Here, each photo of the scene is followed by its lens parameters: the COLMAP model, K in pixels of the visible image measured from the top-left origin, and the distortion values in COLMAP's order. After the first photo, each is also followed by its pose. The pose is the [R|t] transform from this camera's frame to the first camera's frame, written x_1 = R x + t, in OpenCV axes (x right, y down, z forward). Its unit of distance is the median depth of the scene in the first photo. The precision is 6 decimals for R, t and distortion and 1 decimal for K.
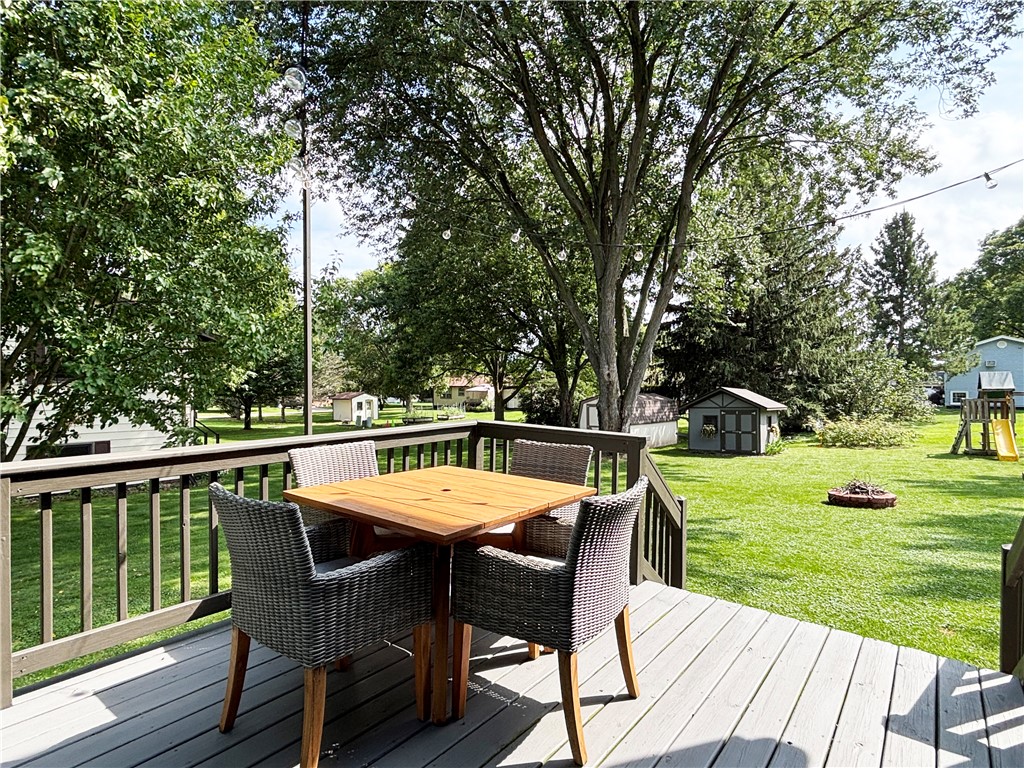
lens RADIAL K [[535.0, 0, 512.1], [0, 535.0, 385.6], [0, 0, 1]] dist [-0.000360, -0.000032]
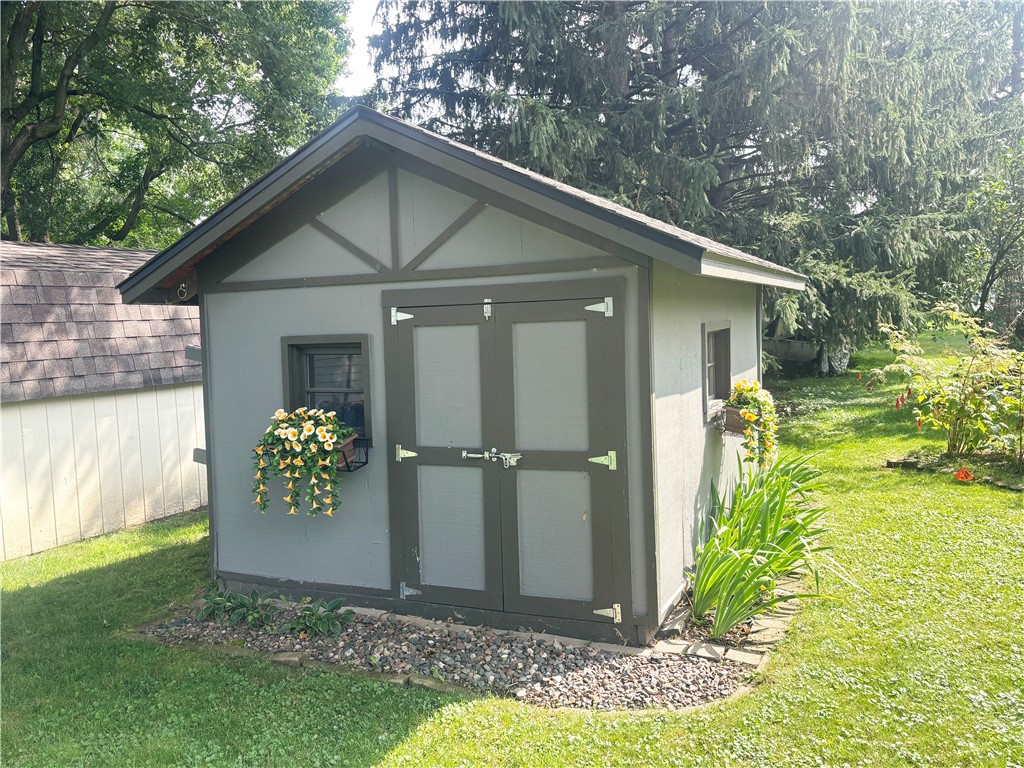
lens RADIAL K [[866.1, 0, 512.1], [0, 866.1, 382.6], [0, 0, 1]] dist [0.000757, 0.000160]
pose [[0.975861, -0.048022, 0.213048, 0.372395], [0.027401, 0.994739, 0.098713, 0.047104], [-0.216667, -0.090493, 0.972042, 0.775800]]
